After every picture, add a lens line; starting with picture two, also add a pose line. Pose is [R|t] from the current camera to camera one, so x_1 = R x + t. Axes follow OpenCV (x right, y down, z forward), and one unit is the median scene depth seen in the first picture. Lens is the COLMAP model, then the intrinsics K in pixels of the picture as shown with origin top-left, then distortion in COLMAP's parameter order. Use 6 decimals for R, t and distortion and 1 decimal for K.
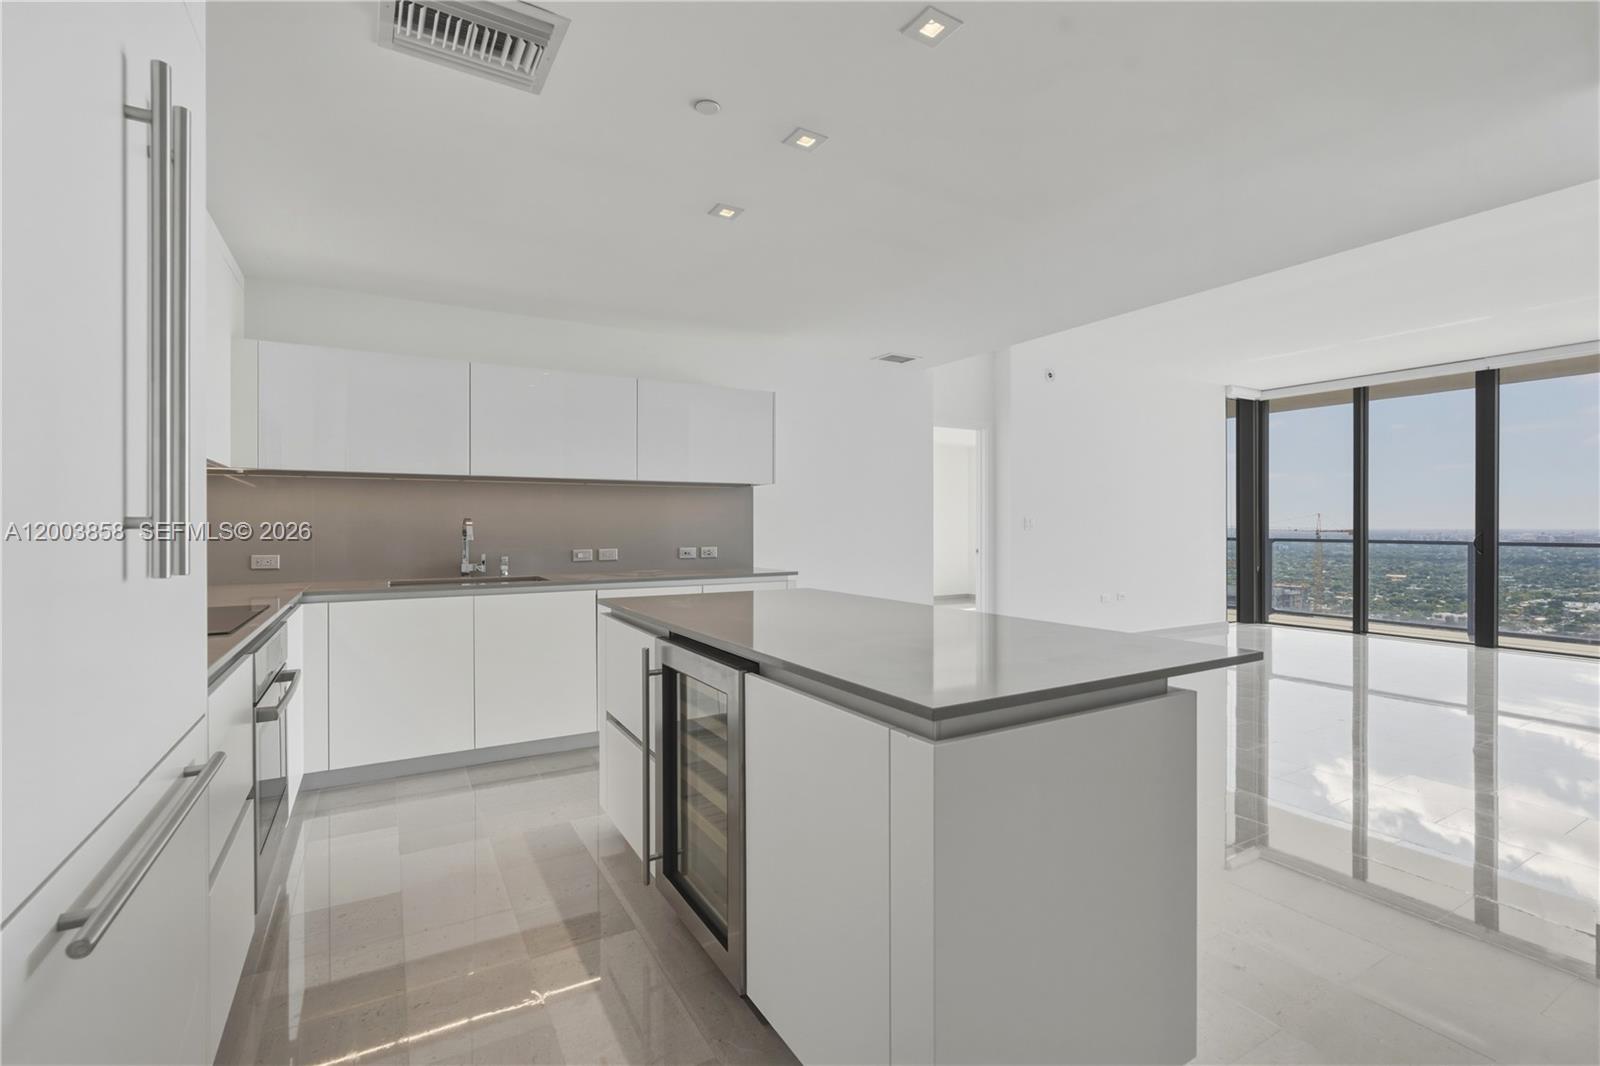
lens RADIAL K [[729.6, 0, 803.4], [0, 729.6, 530.5], [0, 0, 1]] dist [-0.001548, 0.001287]
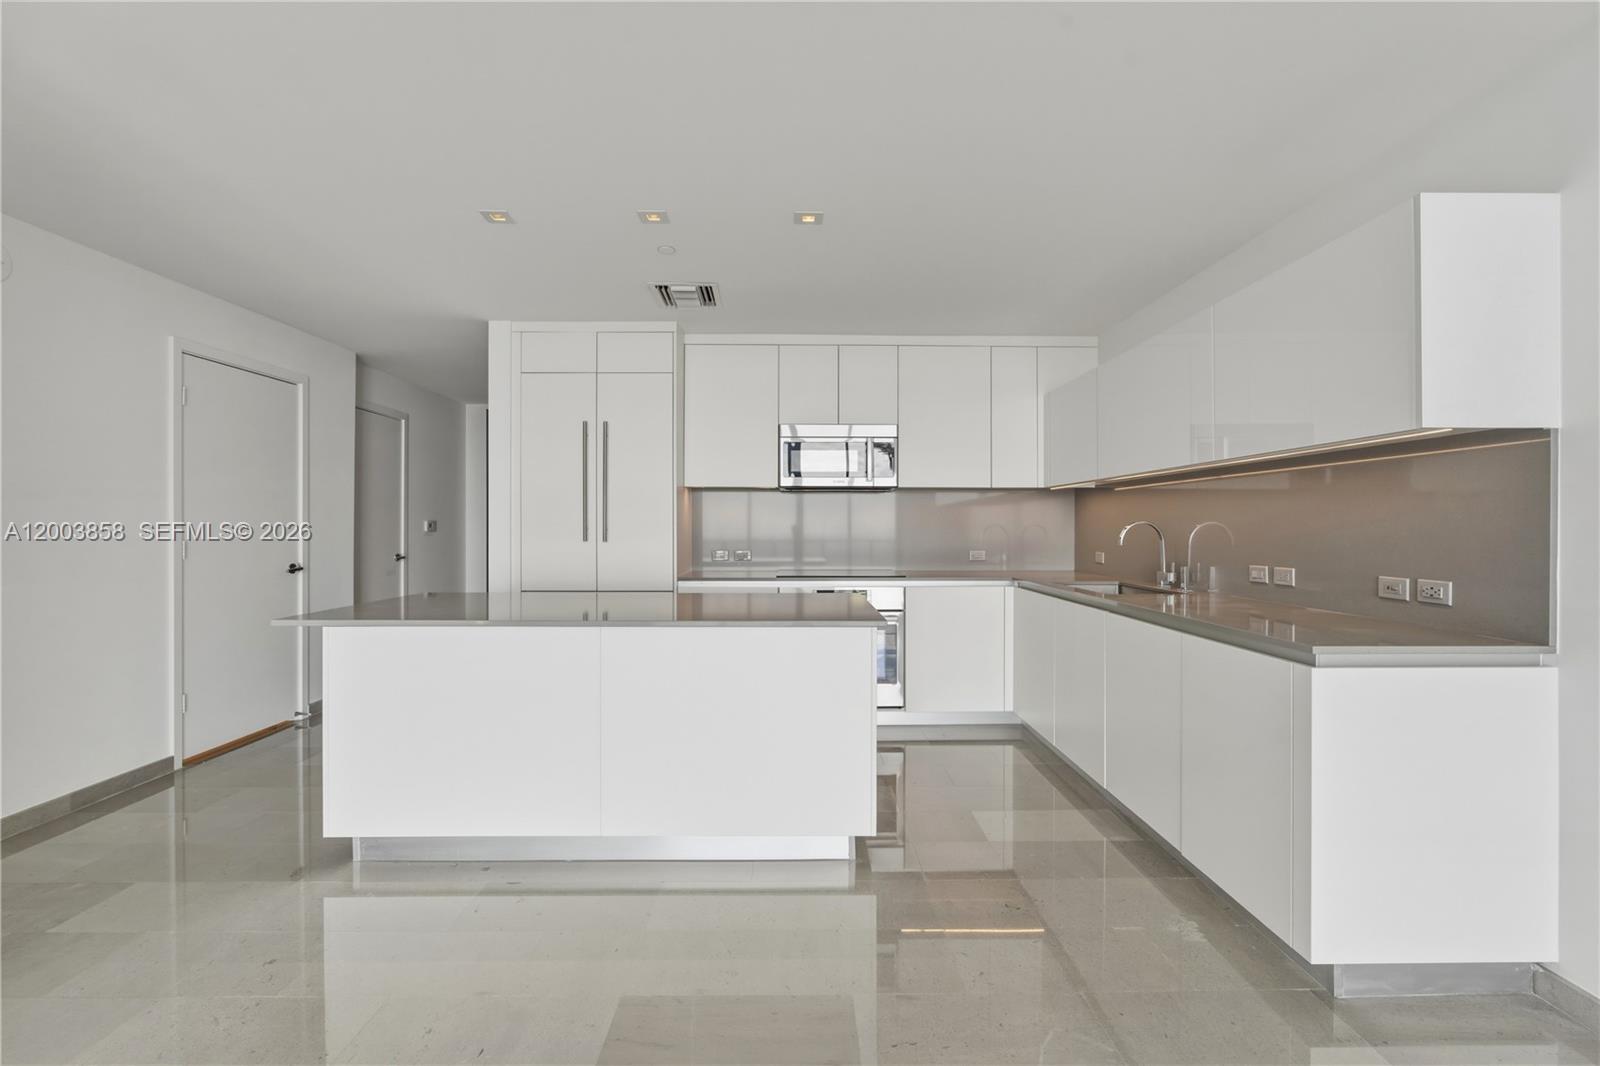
lens RADIAL K [[718.0, 0, 803.5], [0, 718.0, 527.7], [0, 0, 1]] dist [-0.023020, 0.008617]
pose [[-0.501249, 0.005539, -0.865285, 0.445641], [-0.003226, 0.999961, 0.008270, -0.012019], [0.865297, 0.006936, -0.501211, 0.892551]]
